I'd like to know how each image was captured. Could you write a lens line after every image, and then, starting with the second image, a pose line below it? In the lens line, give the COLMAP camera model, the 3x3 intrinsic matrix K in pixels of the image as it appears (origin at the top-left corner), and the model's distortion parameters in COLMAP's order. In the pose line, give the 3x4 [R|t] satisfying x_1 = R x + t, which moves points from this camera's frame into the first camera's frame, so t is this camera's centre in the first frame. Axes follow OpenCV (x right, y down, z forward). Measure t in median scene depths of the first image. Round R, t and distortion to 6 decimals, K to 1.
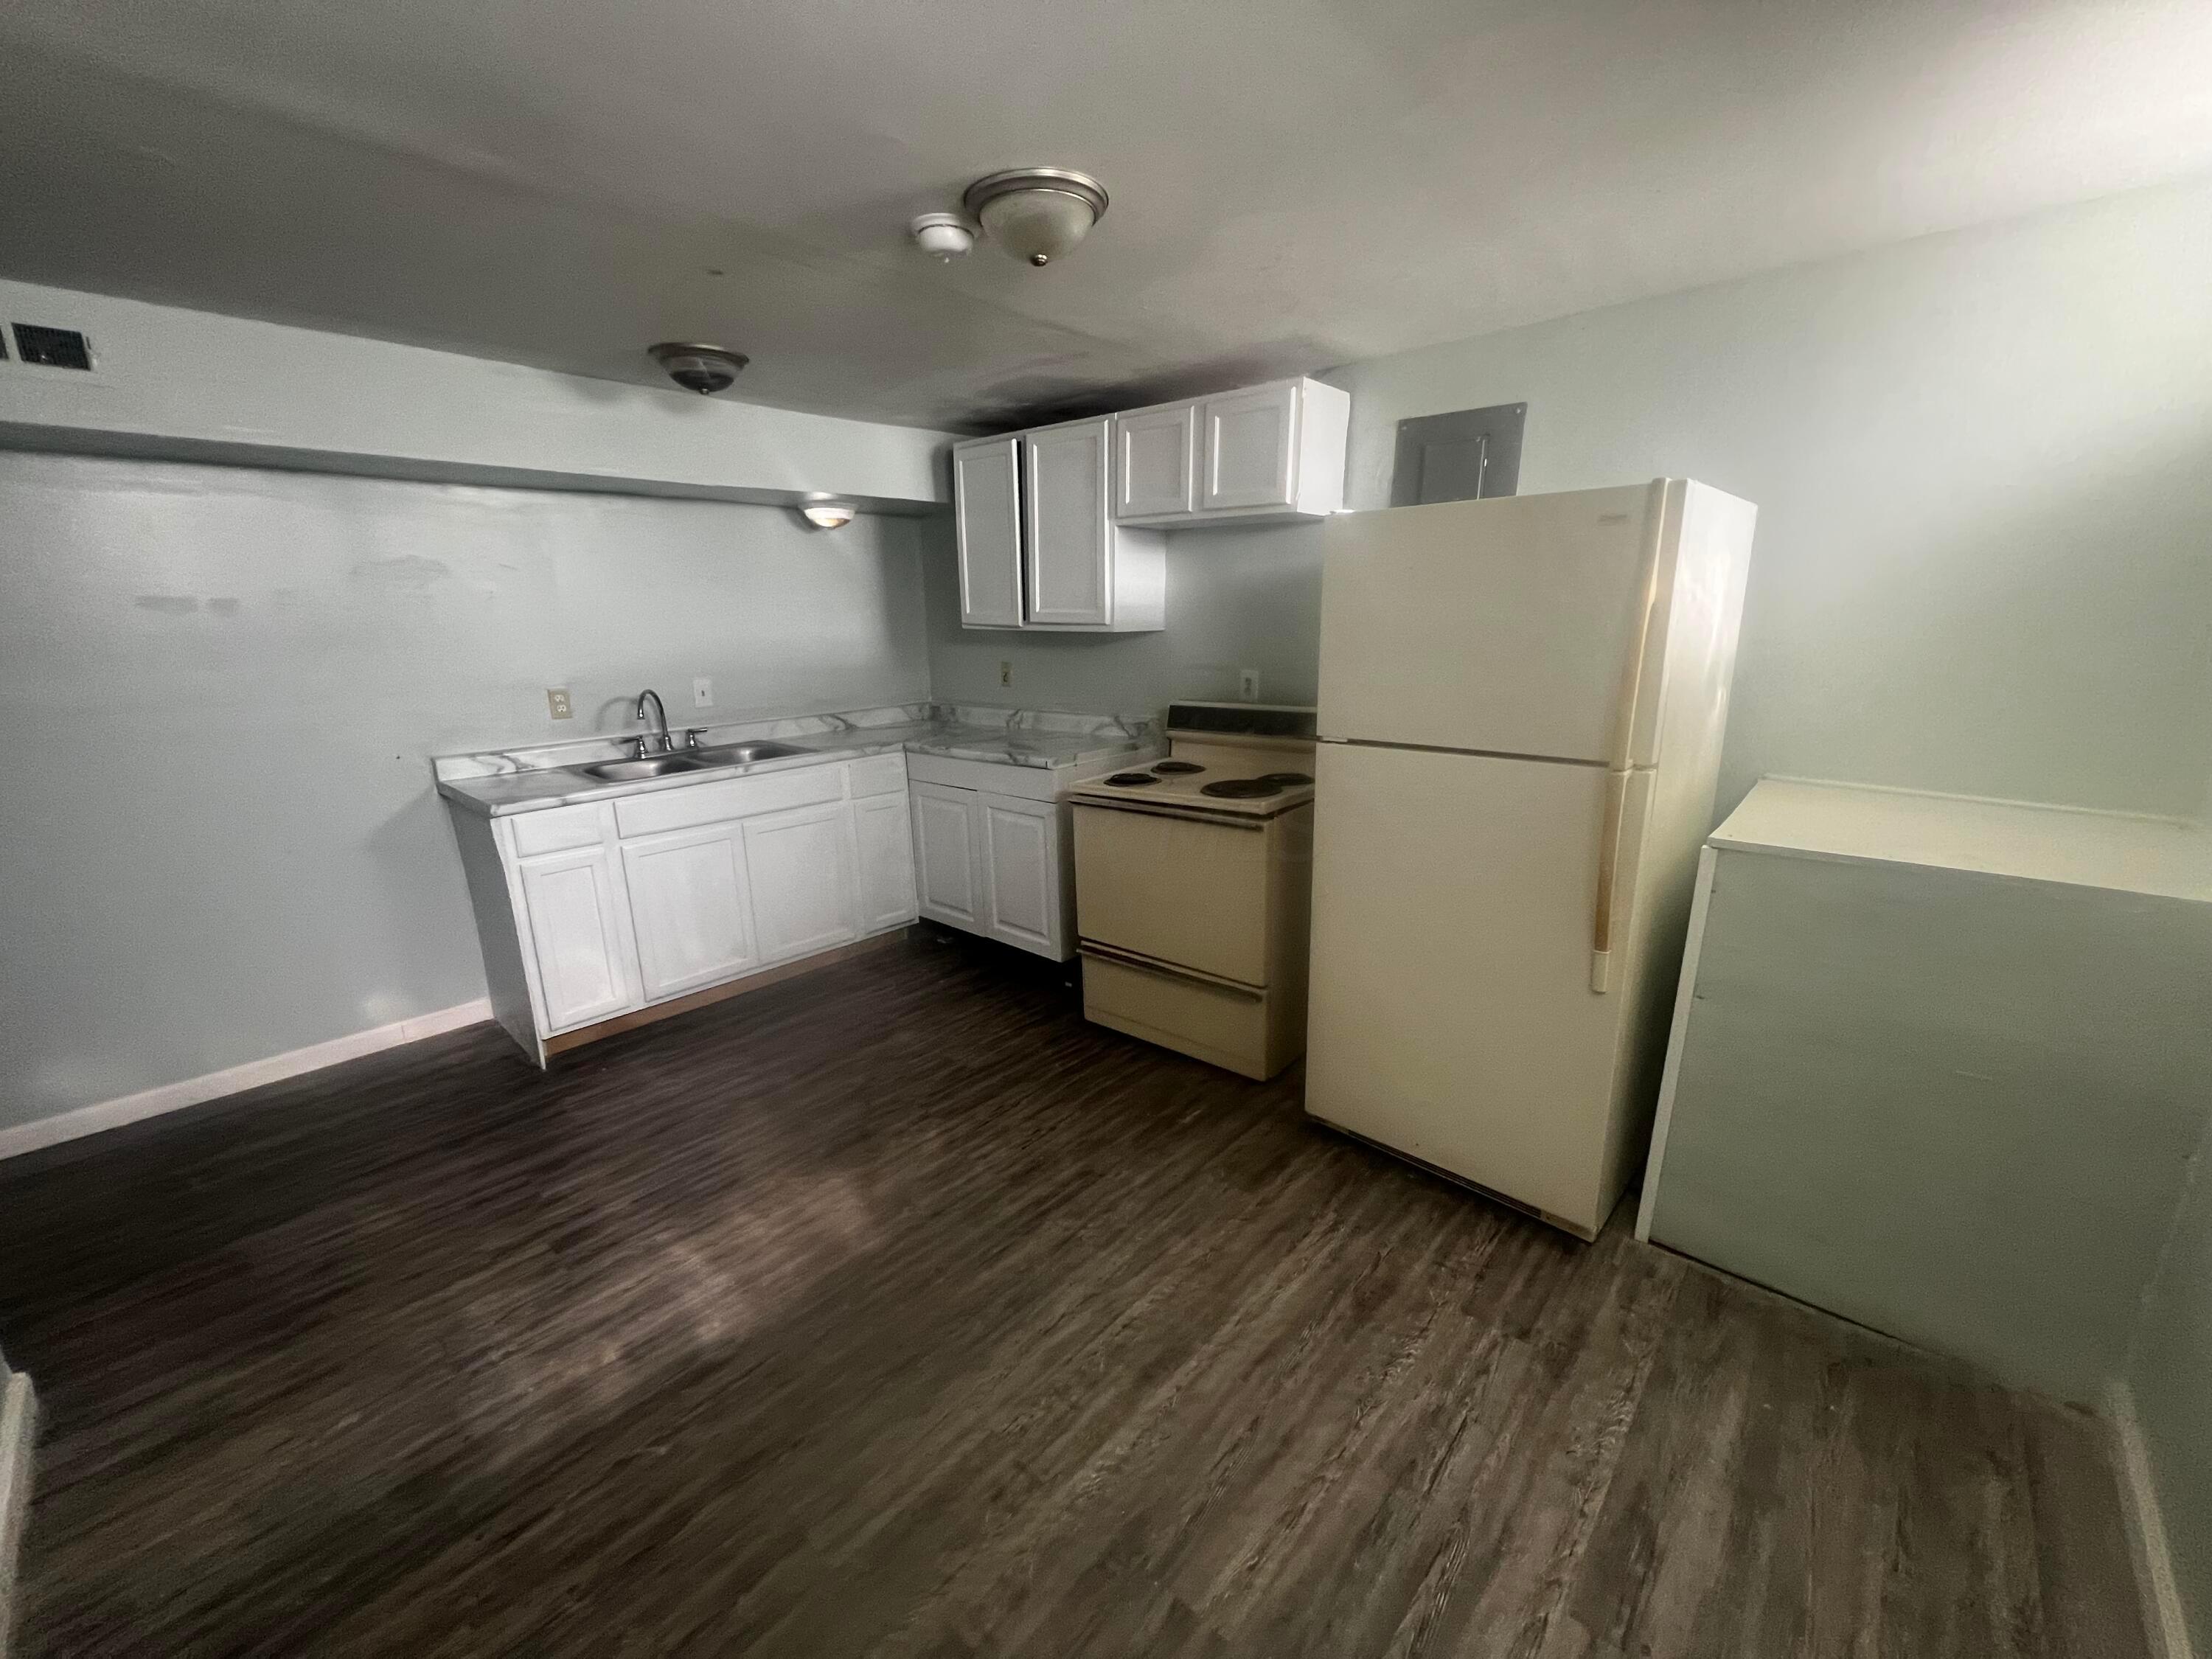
lens RADIAL K [[890.0, 0, 1103.4], [0, 890.0, 833.4], [0, 0, 1]] dist [-0.002768, 0.001027]
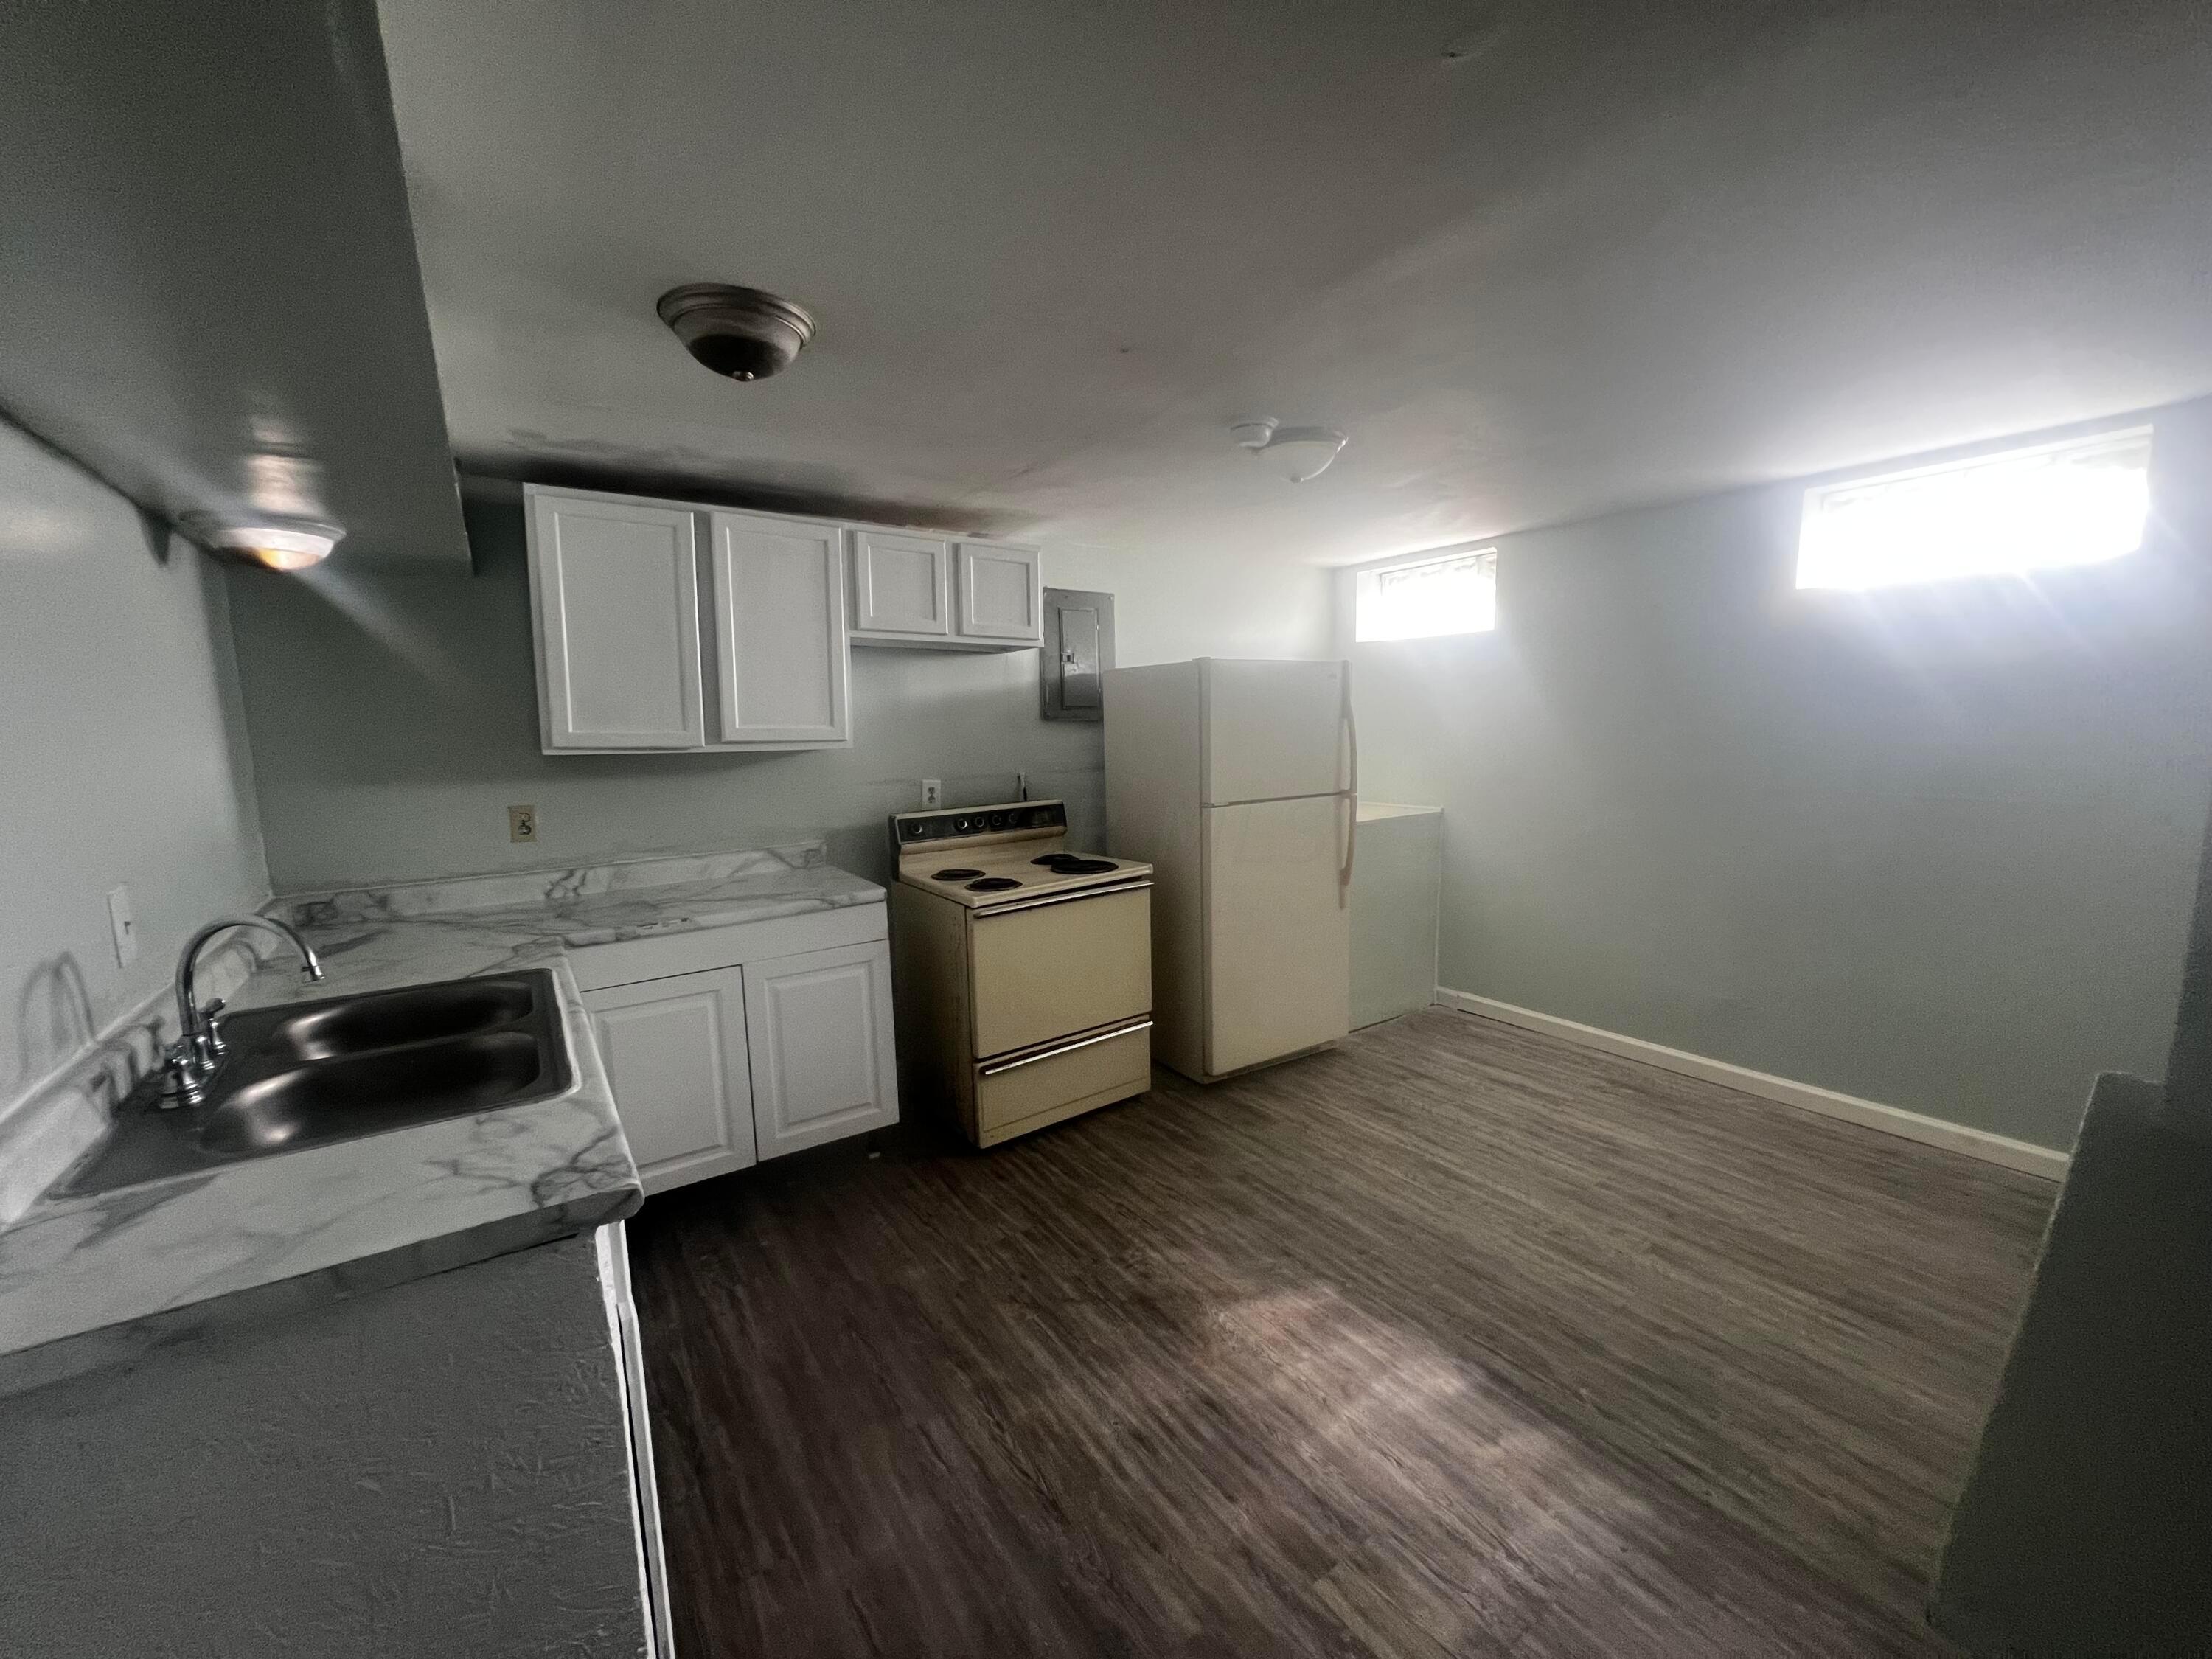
lens RADIAL K [[891.9, 0, 1102.7], [0, 891.9, 835.4], [0, 0, 1]] dist [-0.003296, 0.000562]
pose [[0.233511, -0.112407, 0.965835, -1.289952], [0.252270, 0.966287, 0.051469, -0.189266], [-0.939060, 0.231632, 0.253995, 0.849100]]
